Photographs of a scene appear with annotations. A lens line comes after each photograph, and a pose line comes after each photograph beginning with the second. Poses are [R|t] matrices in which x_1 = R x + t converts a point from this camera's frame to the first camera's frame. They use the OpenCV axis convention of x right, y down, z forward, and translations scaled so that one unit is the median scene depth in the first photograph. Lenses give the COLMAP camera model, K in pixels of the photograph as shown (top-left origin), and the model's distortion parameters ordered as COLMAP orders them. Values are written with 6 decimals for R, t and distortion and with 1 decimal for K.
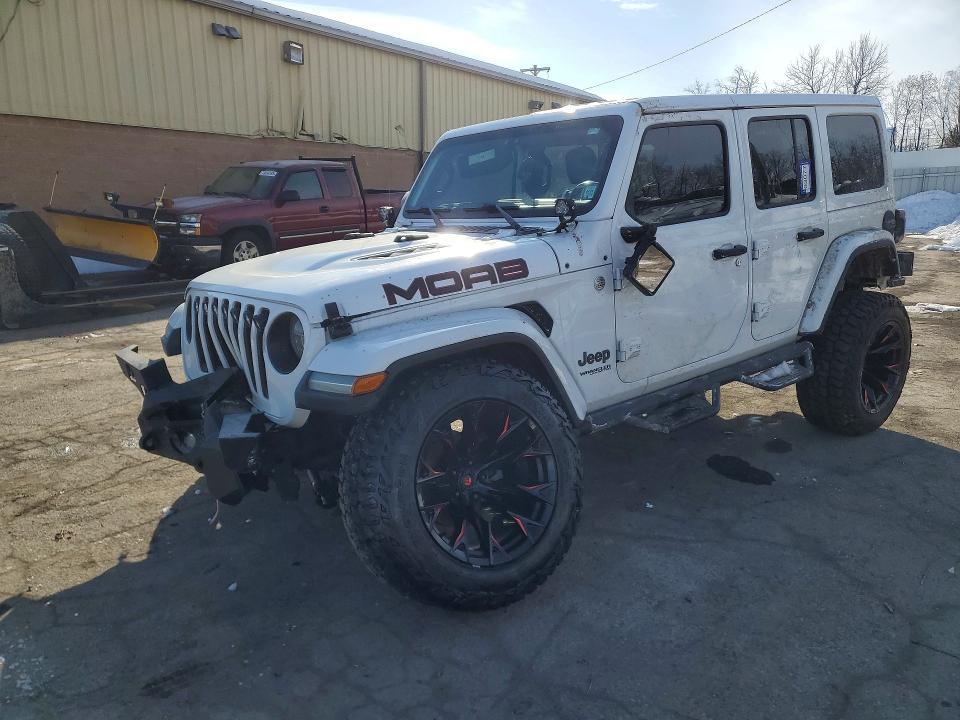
lens RADIAL K [[748.8, 0, 470.2], [0, 748.8, 362.9], [0, 0, 1]] dist [0.039541, -0.008184]
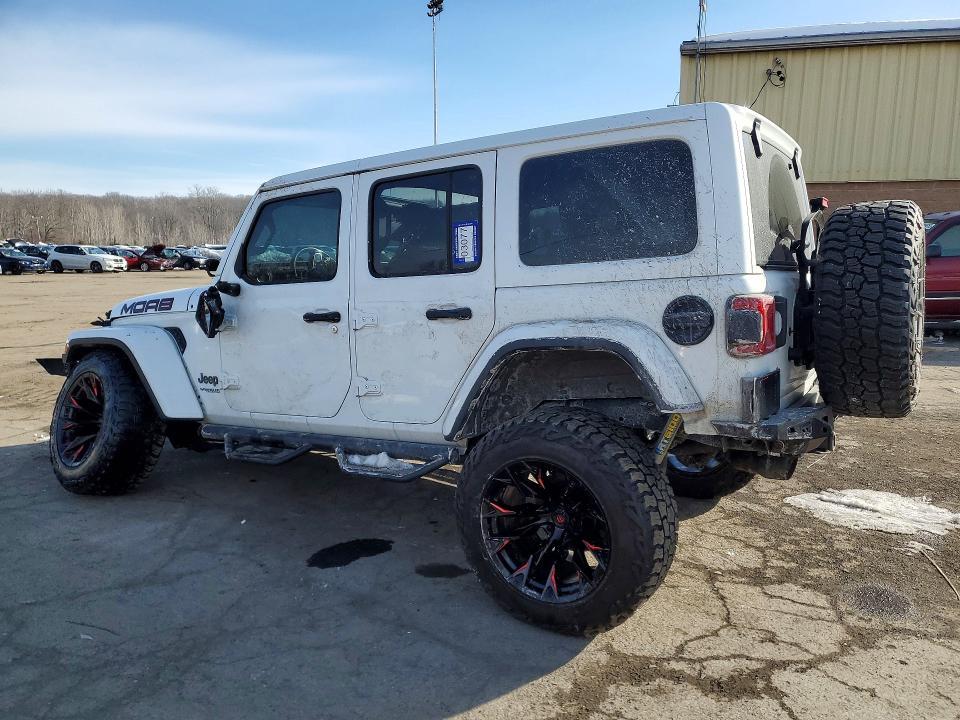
lens RADIAL K [[748.8, 0, 470.2], [0, 748.8, 362.9], [0, 0, 1]] dist [0.039541, -0.008184]
pose [[0.307974, 0.148358, -0.939756, 1.351284], [-0.214800, 0.973105, 0.083229, -0.213779], [0.926829, 0.176228, 0.331559, 0.867703]]
